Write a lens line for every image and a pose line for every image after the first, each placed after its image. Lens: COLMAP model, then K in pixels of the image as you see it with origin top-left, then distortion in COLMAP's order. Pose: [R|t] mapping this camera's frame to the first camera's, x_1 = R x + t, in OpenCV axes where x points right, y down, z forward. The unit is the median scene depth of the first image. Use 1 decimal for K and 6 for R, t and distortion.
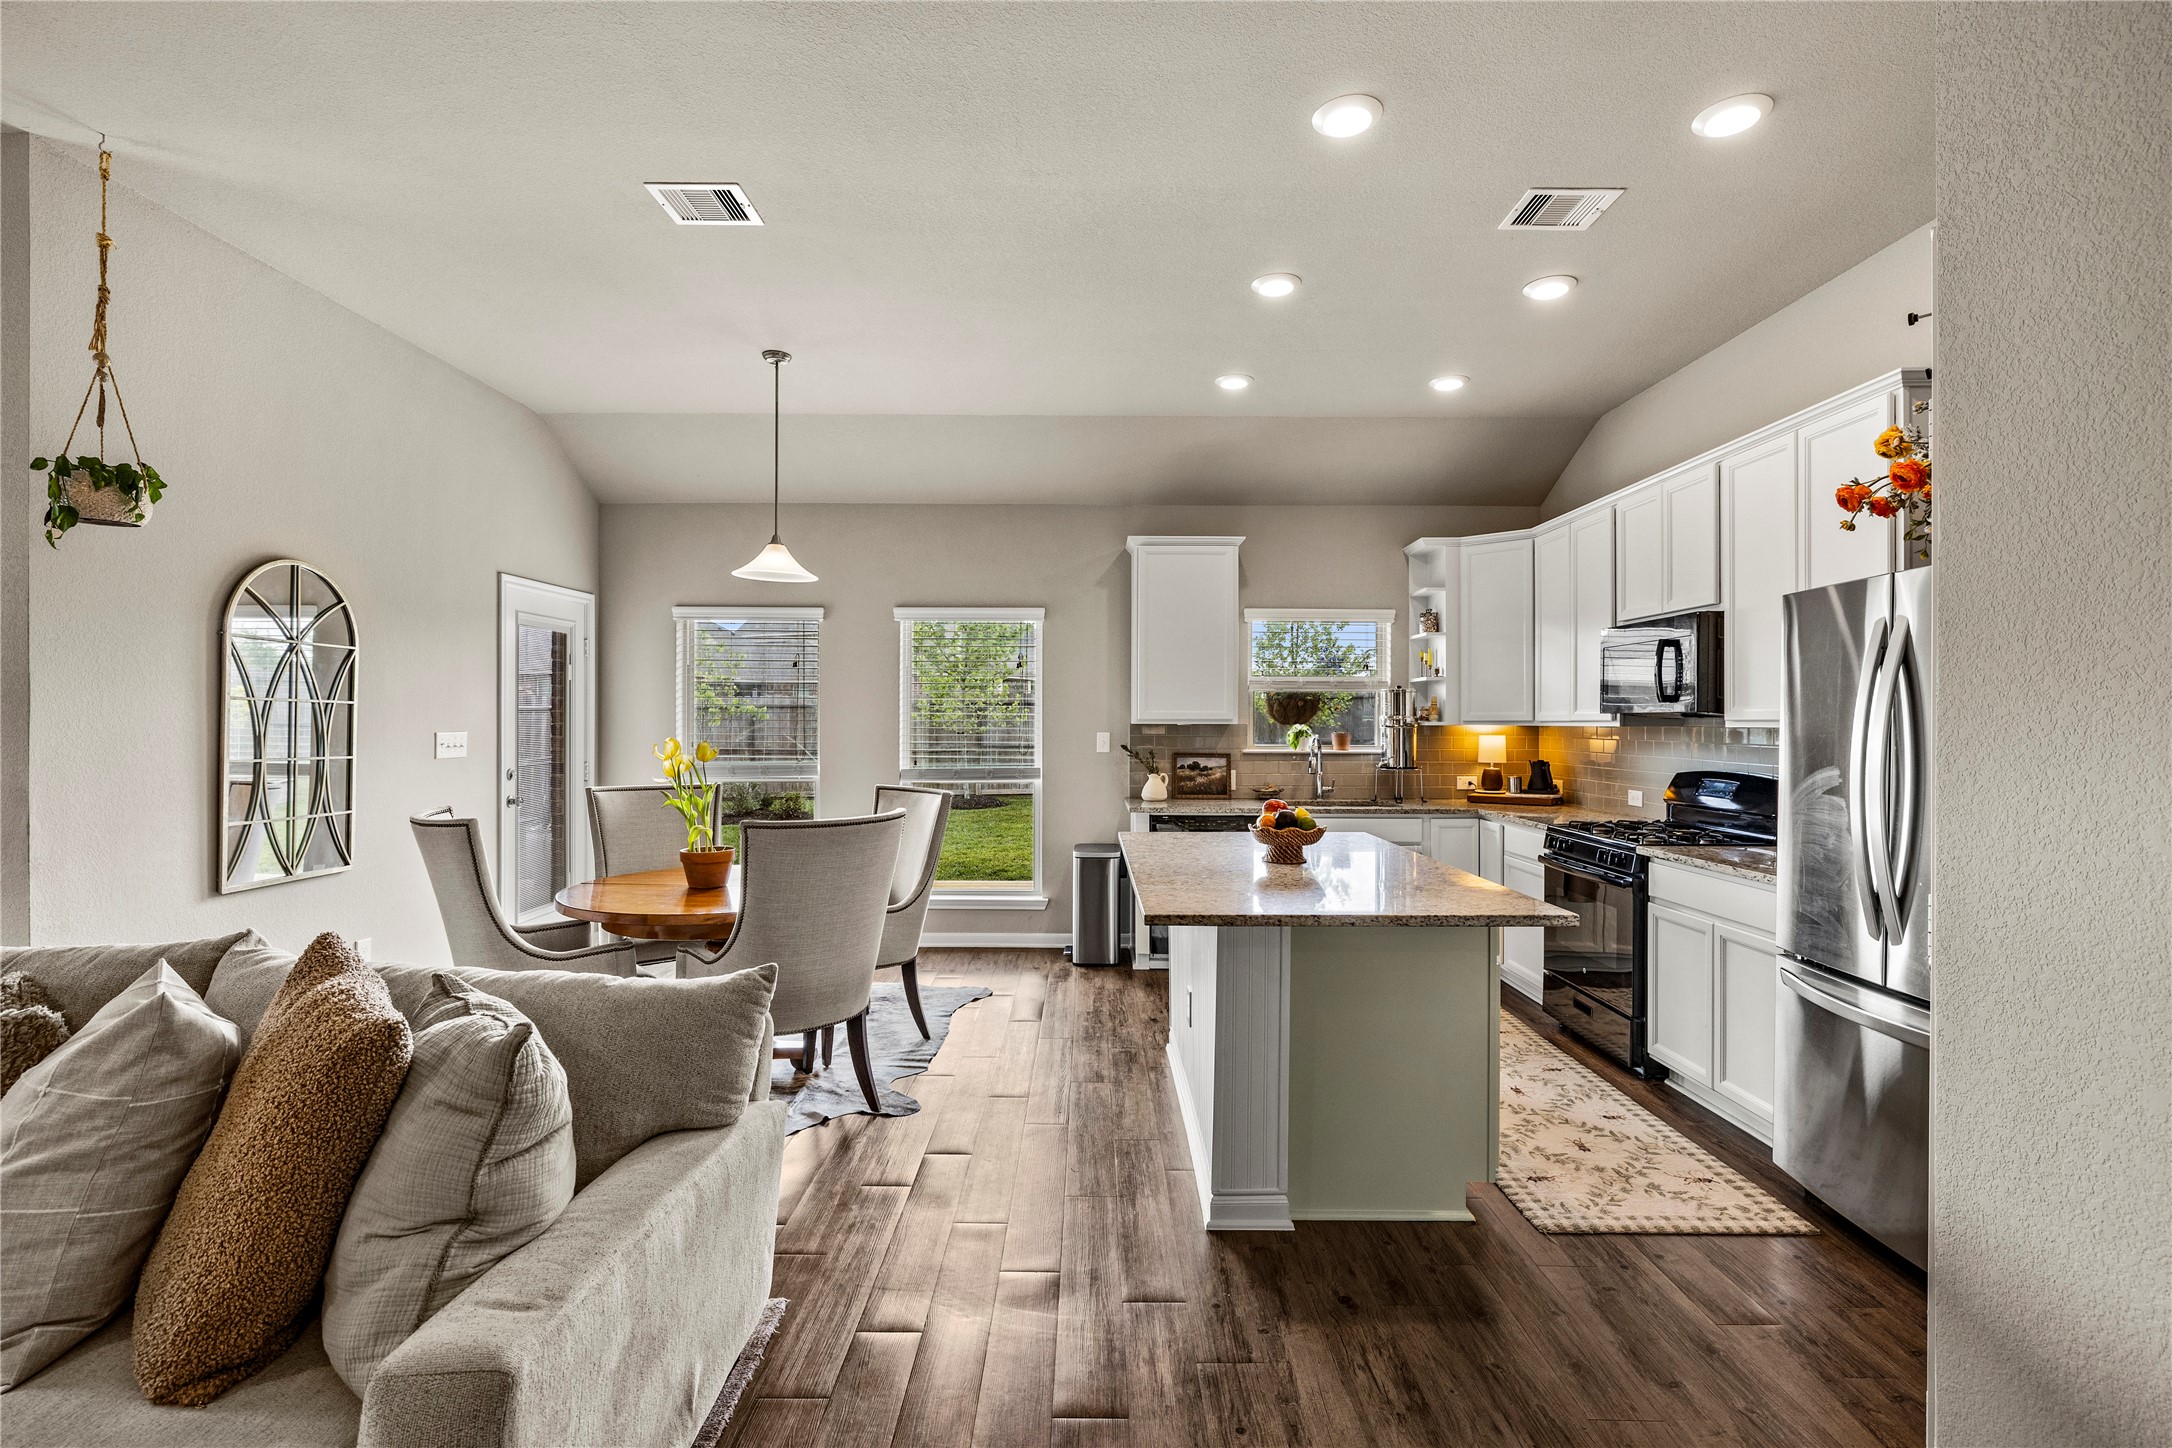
lens RADIAL K [[982.3, 0, 1084.7], [0, 982.3, 720.7], [0, 0, 1]] dist [0.001351, -0.000138]
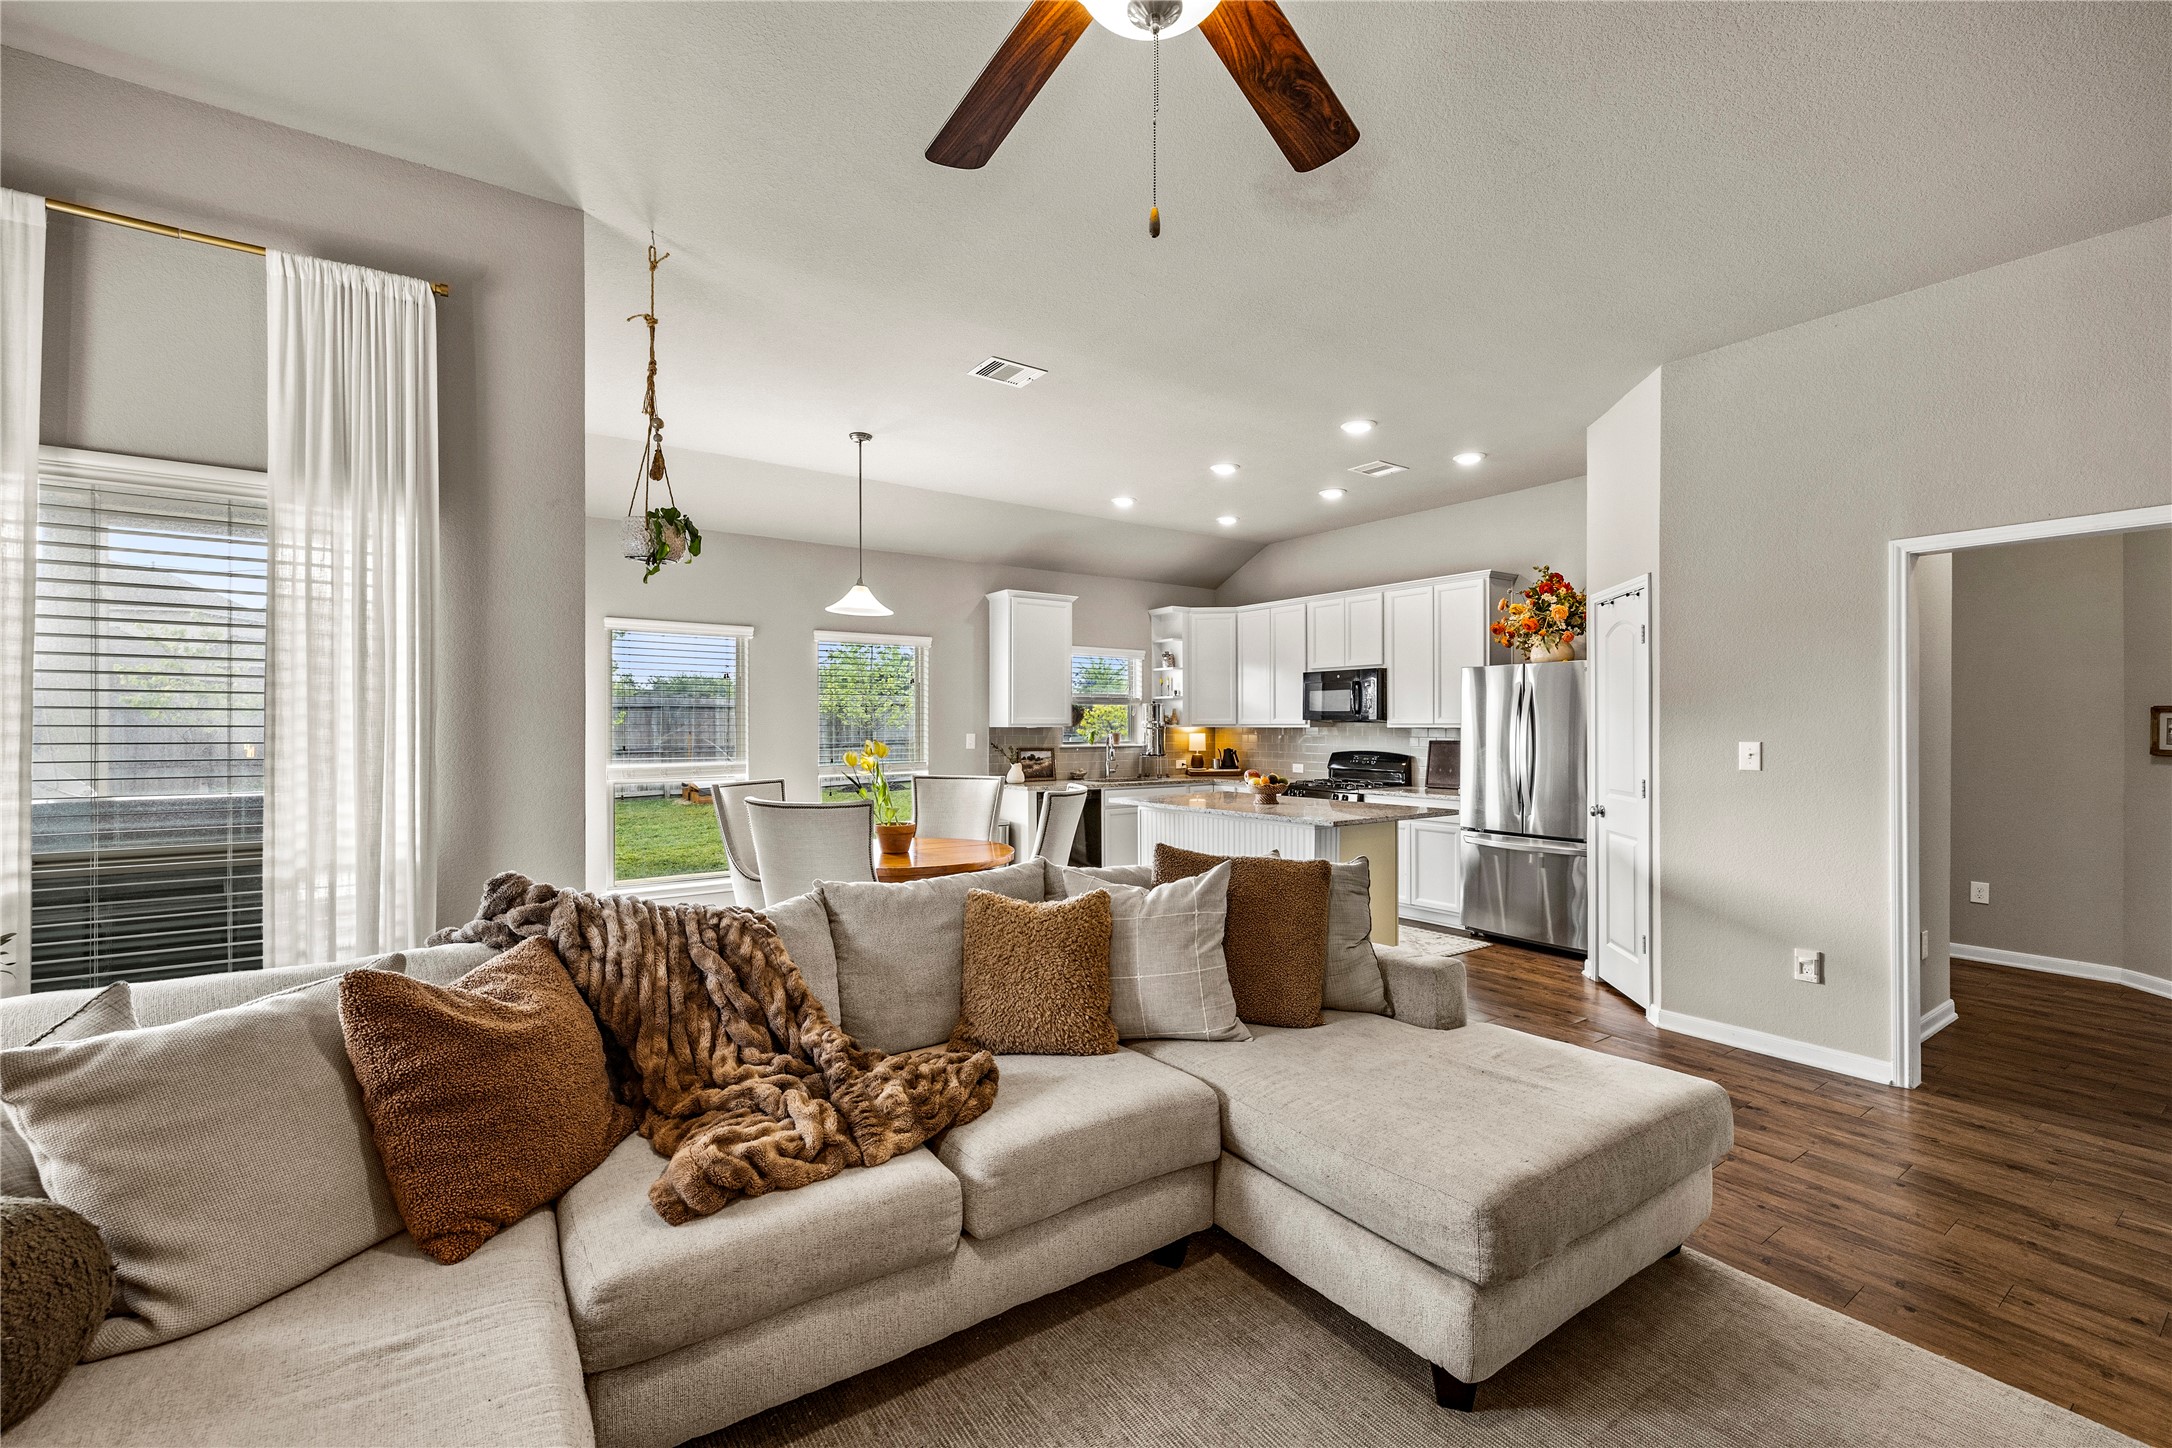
lens RADIAL K [[909.4, 0, 1090.8], [0, 909.4, 724.5], [0, 0, 1]] dist [0.000666, 0.000368]
pose [[0.815624, -0.002708, 0.578576, -0.739865], [0.001975, 0.999996, 0.001897, -0.003232], [-0.578579, -0.000404, 0.815627, -0.120438]]
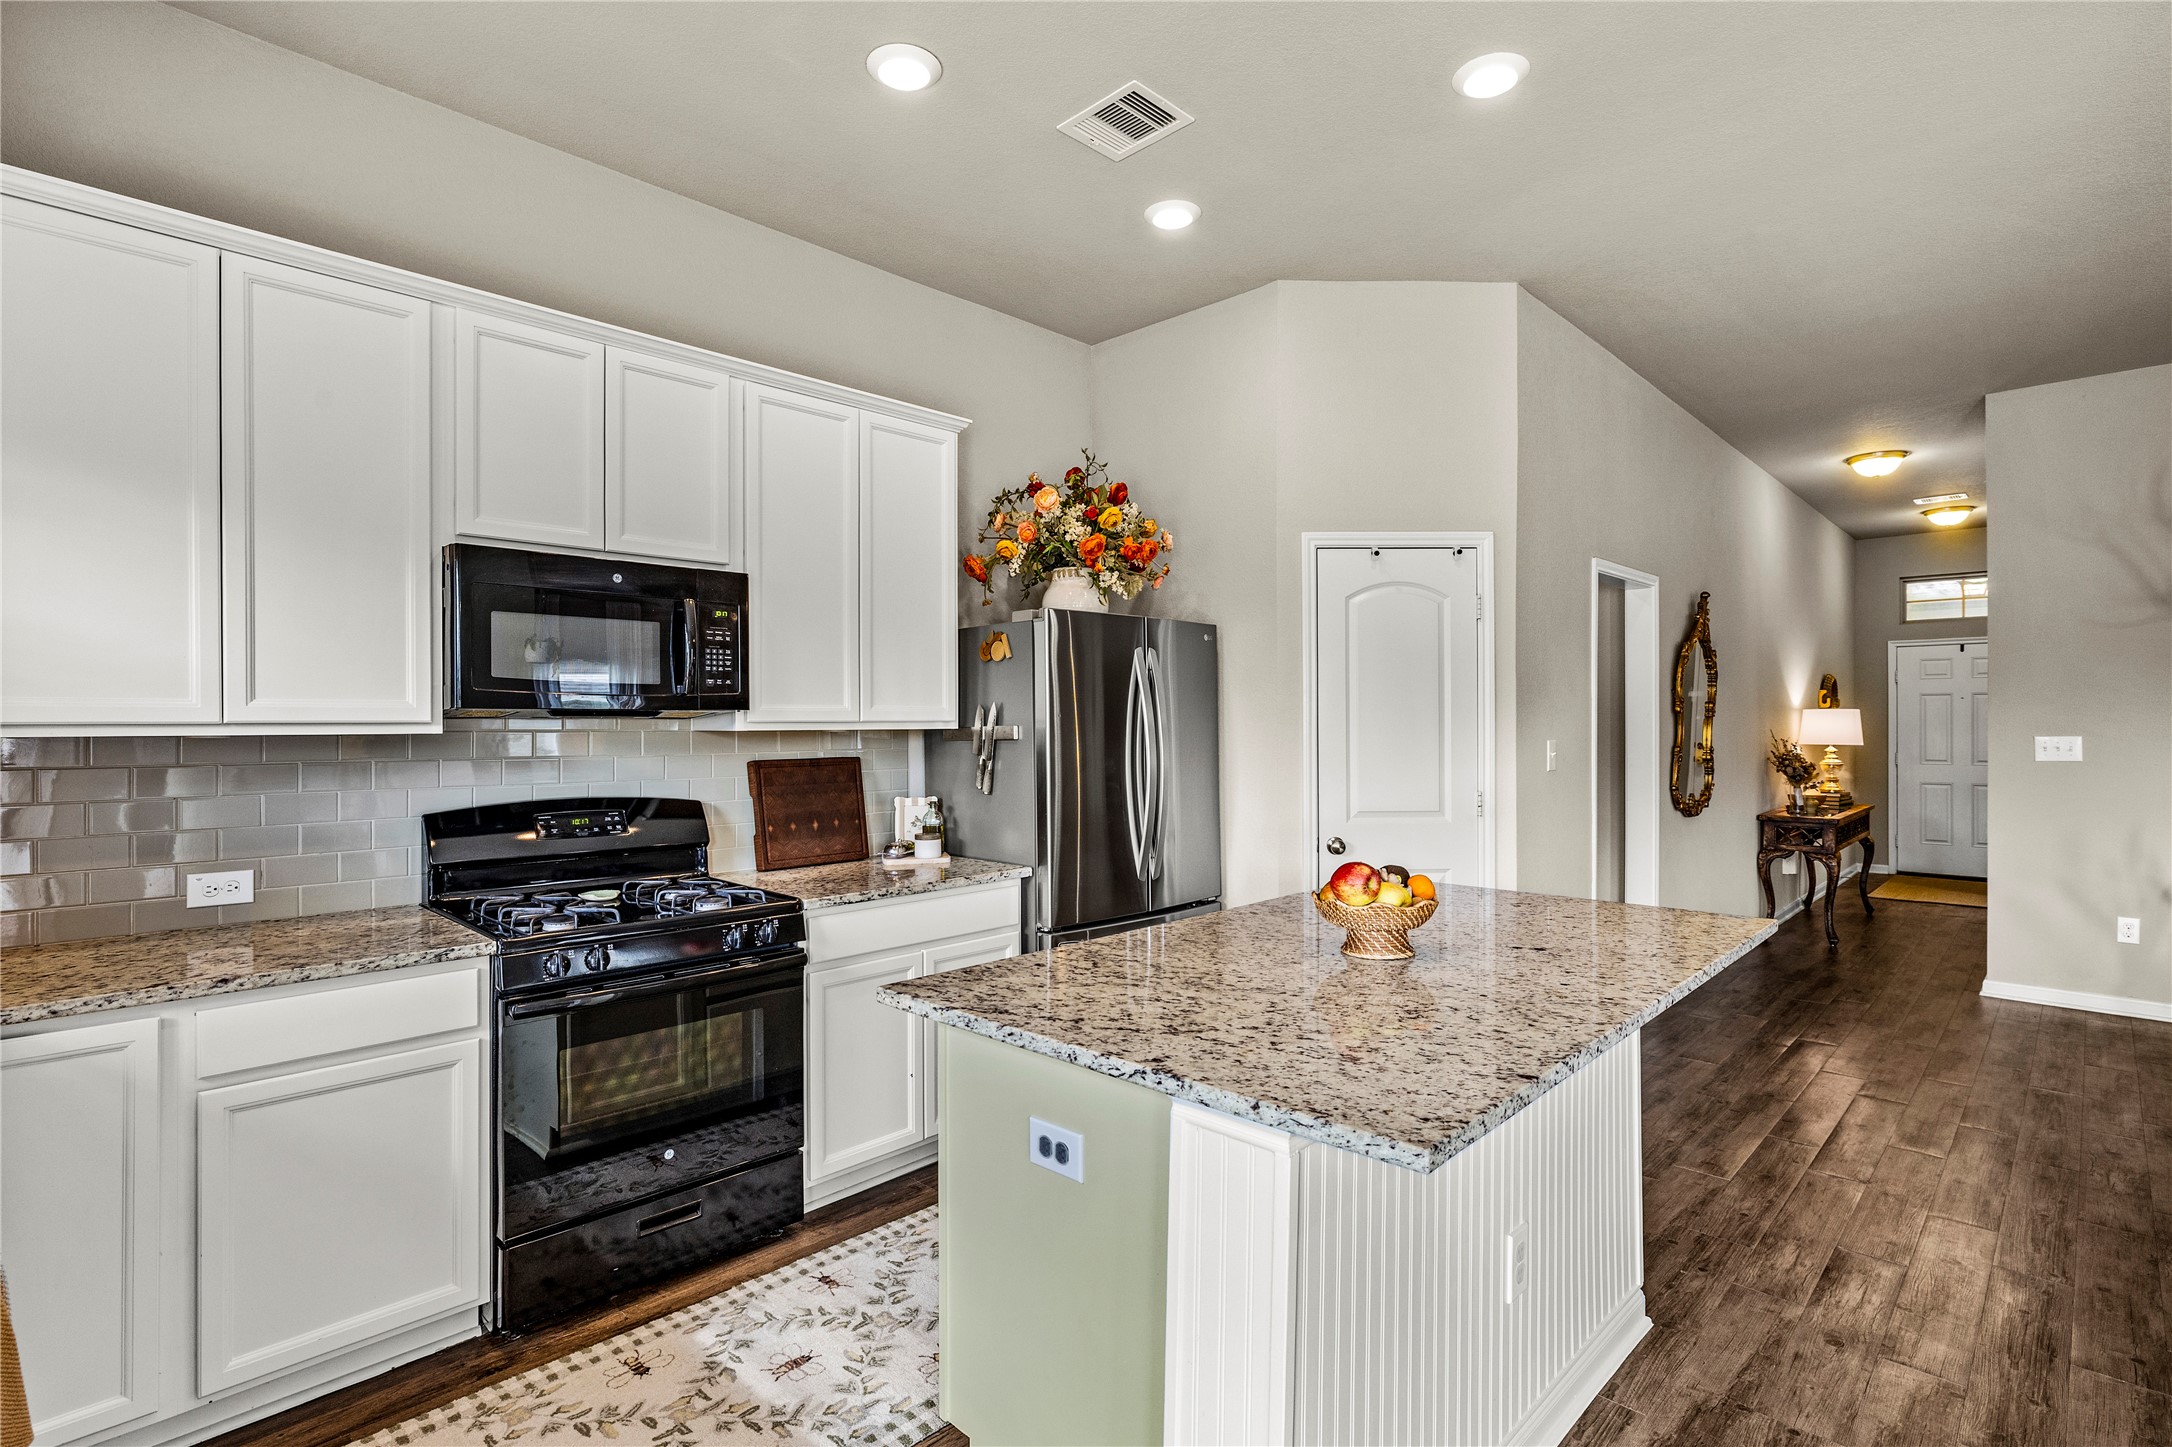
lens RADIAL K [[1035.8, 0, 1107.5], [0, 1035.8, 728.1], [0, 0, 1]] dist [-0.000573, 0.000250]
pose [[-0.722218, -0.006652, 0.691634, -0.089883], [0.000046, 0.999953, 0.009666, -0.002310], [-0.691666, 0.007012, -0.722184, 1.168881]]
